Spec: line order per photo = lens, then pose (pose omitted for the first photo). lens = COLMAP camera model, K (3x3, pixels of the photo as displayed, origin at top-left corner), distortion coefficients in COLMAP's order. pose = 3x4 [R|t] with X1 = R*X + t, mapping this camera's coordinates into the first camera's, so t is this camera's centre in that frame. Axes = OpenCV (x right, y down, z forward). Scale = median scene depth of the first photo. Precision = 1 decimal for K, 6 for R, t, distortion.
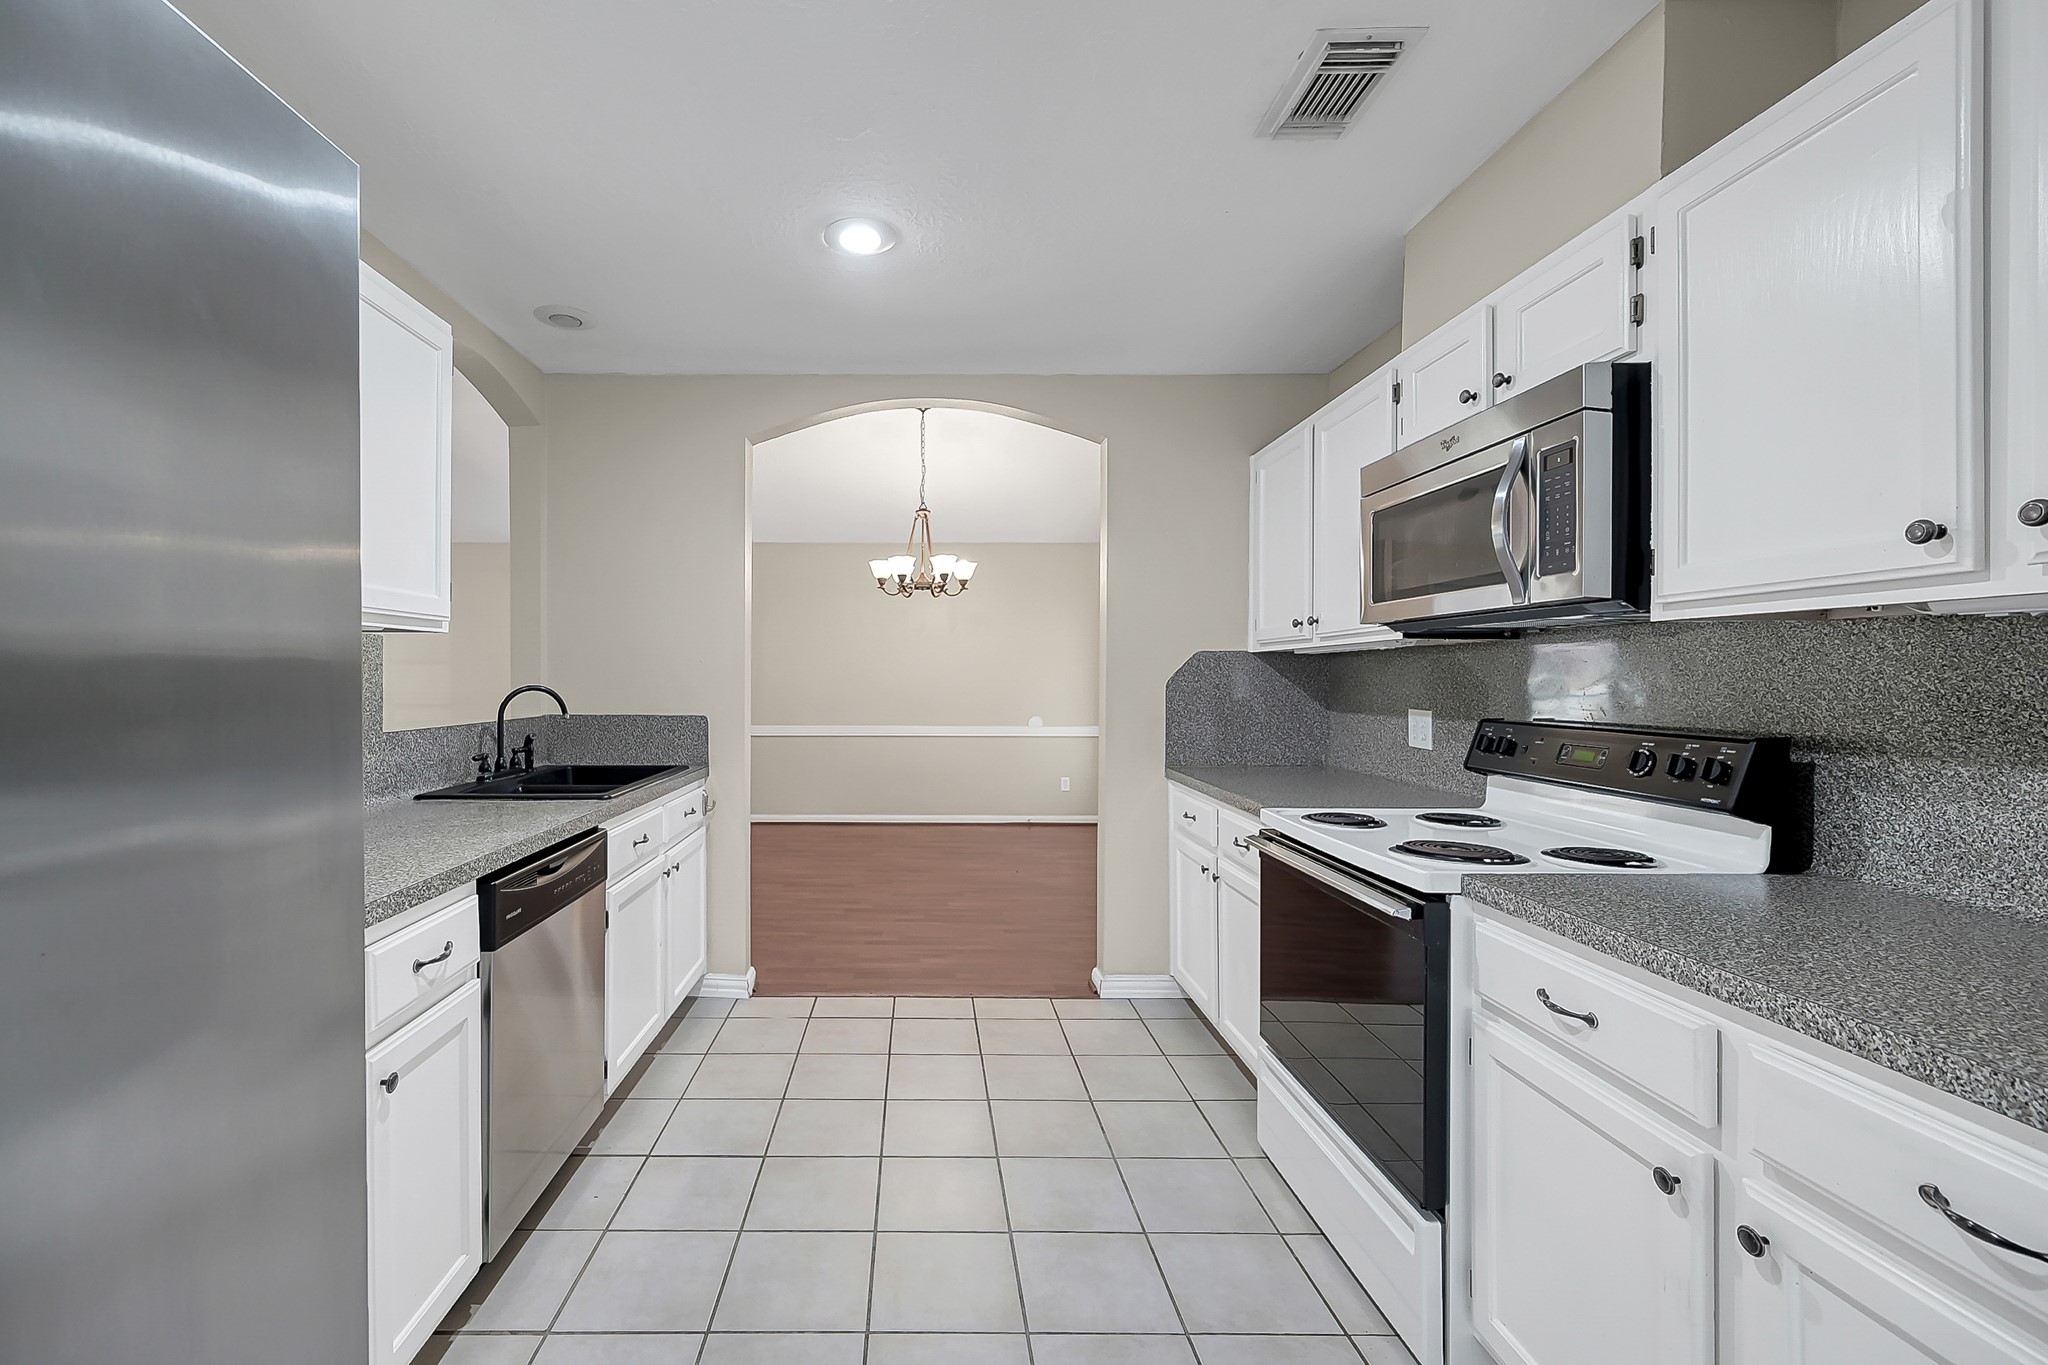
lens RADIAL K [[804.3, 0, 1070.6], [0, 804.3, 679.2], [0, 0, 1]] dist [-0.007016, 0.000139]
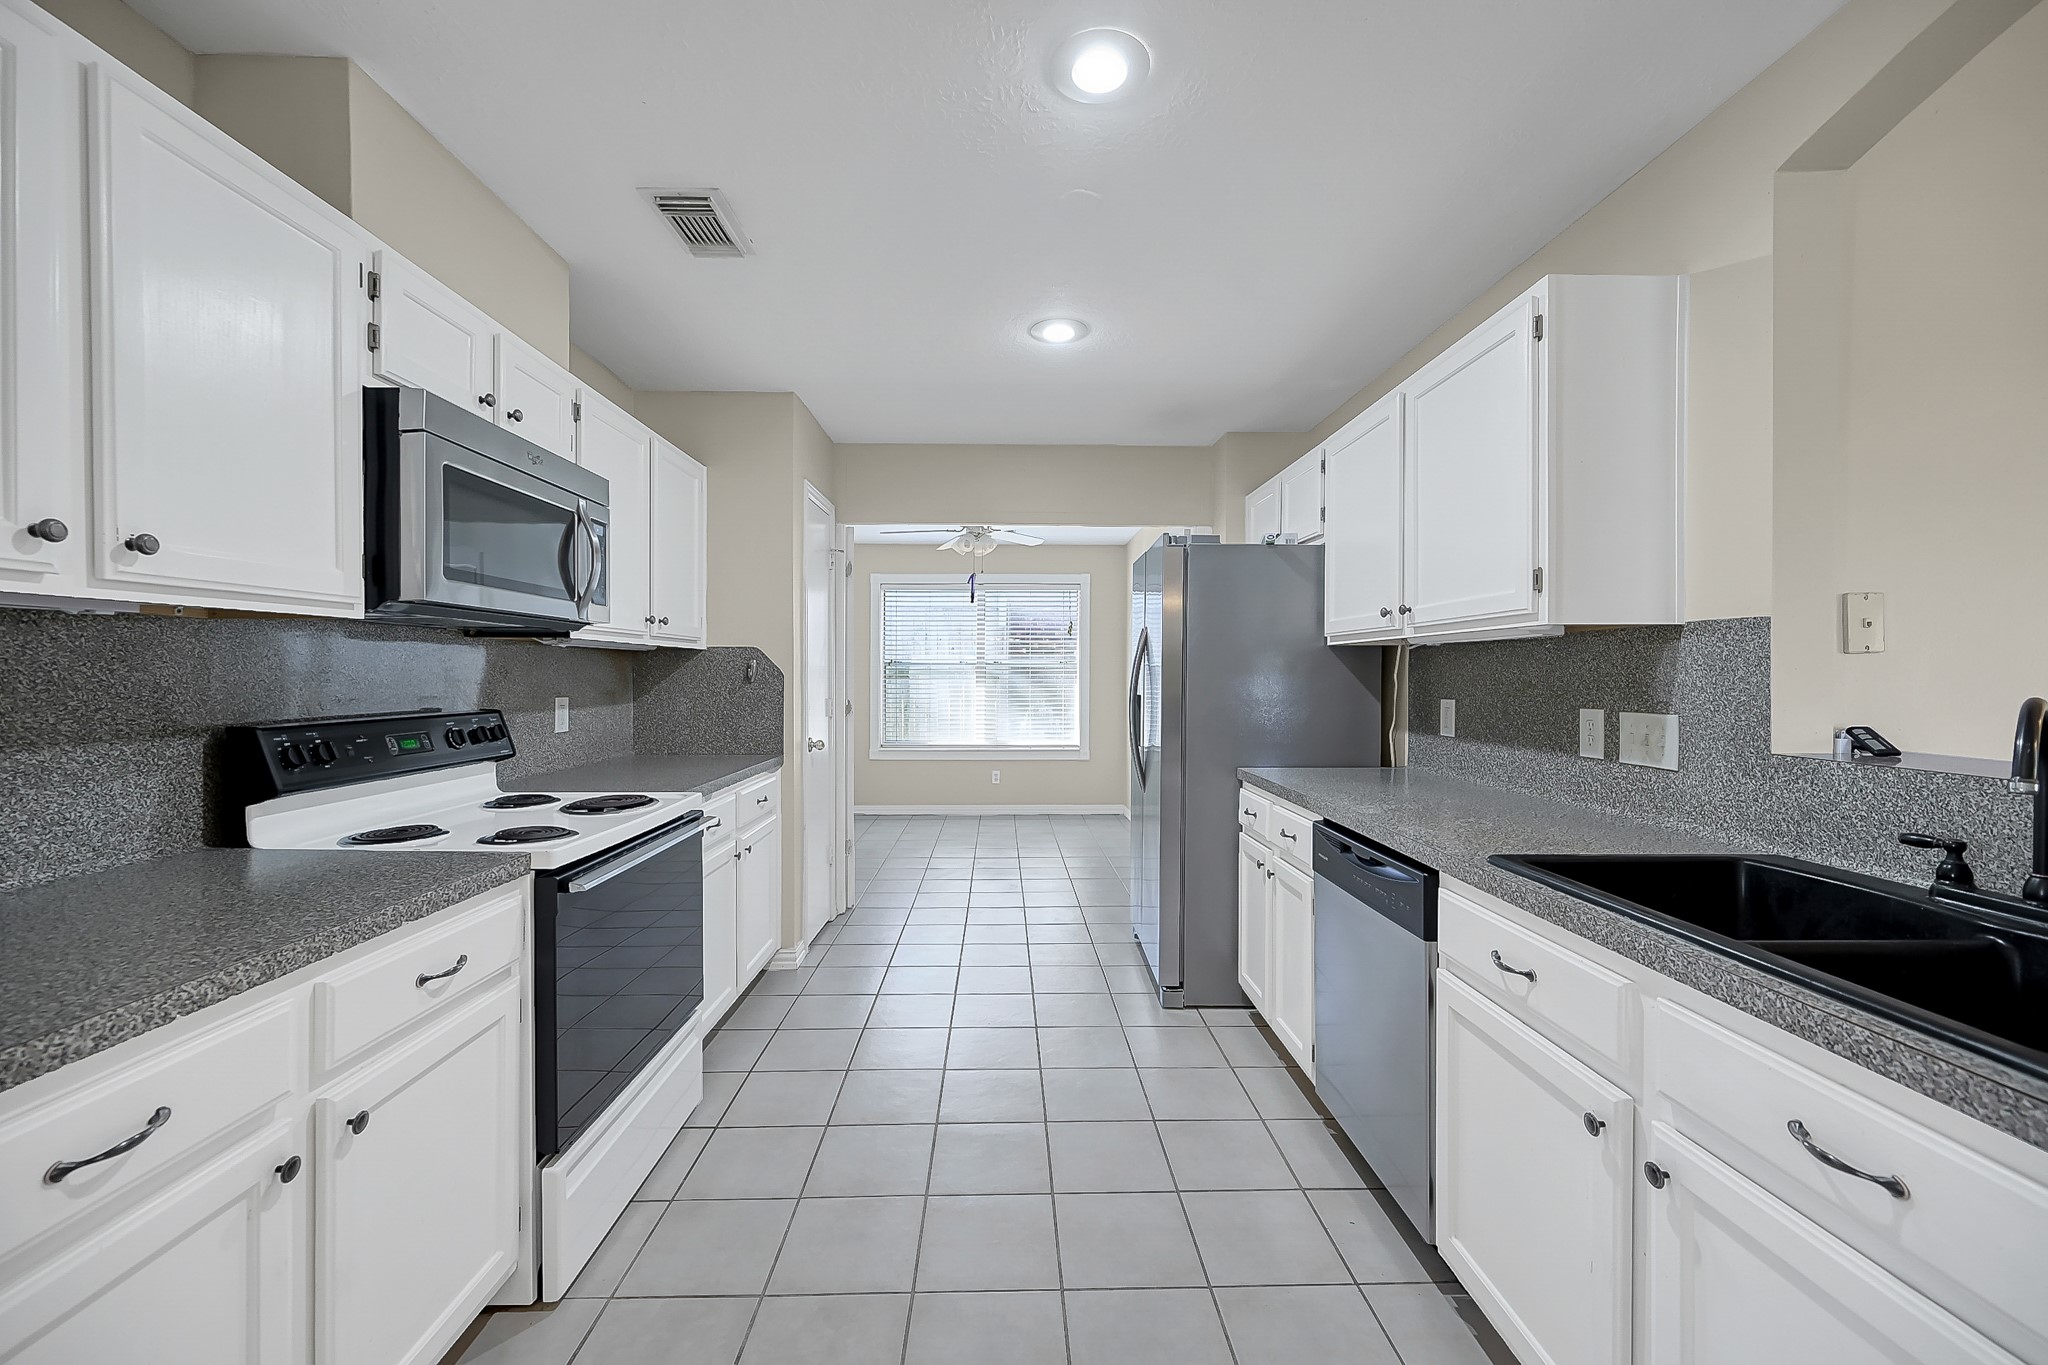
lens RADIAL K [[804.3, 0, 1033.6], [0, 804.3, 680.2], [0, 0, 1]] dist [-0.007016, 0.000139]
pose [[-0.992069, -0.005370, 0.125578, -0.313773], [-0.003895, 0.999921, 0.011981, -0.004248], [-0.125633, 0.011397, -0.992011, 1.841173]]
